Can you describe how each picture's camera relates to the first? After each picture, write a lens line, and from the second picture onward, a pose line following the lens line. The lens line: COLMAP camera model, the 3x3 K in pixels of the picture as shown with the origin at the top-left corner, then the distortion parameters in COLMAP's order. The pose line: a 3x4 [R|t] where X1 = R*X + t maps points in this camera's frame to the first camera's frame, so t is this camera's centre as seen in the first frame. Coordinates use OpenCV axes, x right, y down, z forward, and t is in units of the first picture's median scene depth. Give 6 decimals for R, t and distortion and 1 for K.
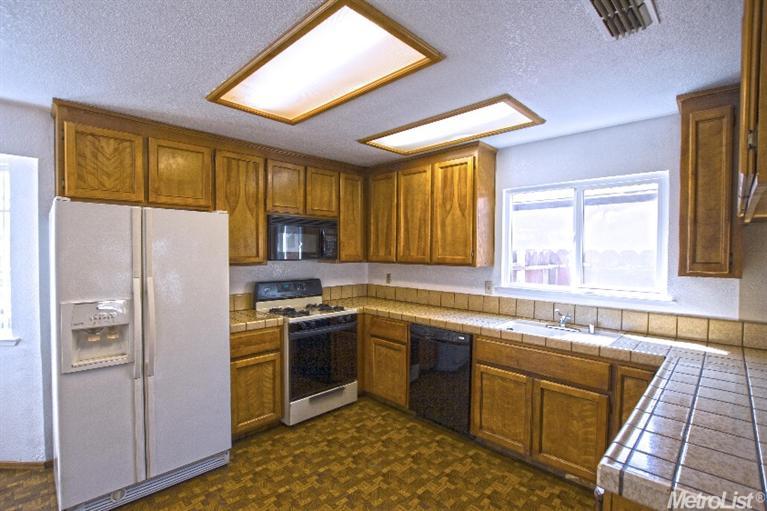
lens RADIAL K [[358.5, 0, 381.4], [0, 358.5, 260.4], [0, 0, 1]] dist [-0.019493, -0.000139]
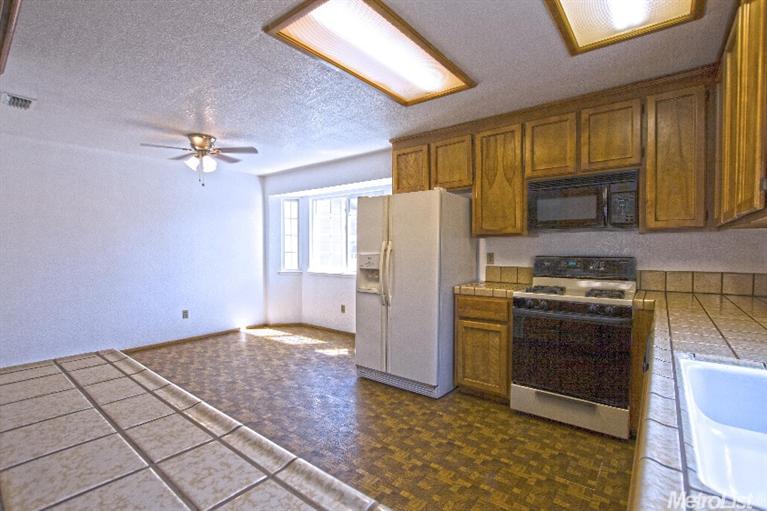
lens RADIAL K [[358.5, 0, 381.4], [0, 358.5, 260.4], [0, 0, 1]] dist [-0.019493, -0.000139]
pose [[0.111120, 0.024508, -0.993505, 0.653324], [-0.020227, 0.999545, 0.022395, 0.074272], [0.993601, 0.017607, 0.111565, 0.601648]]
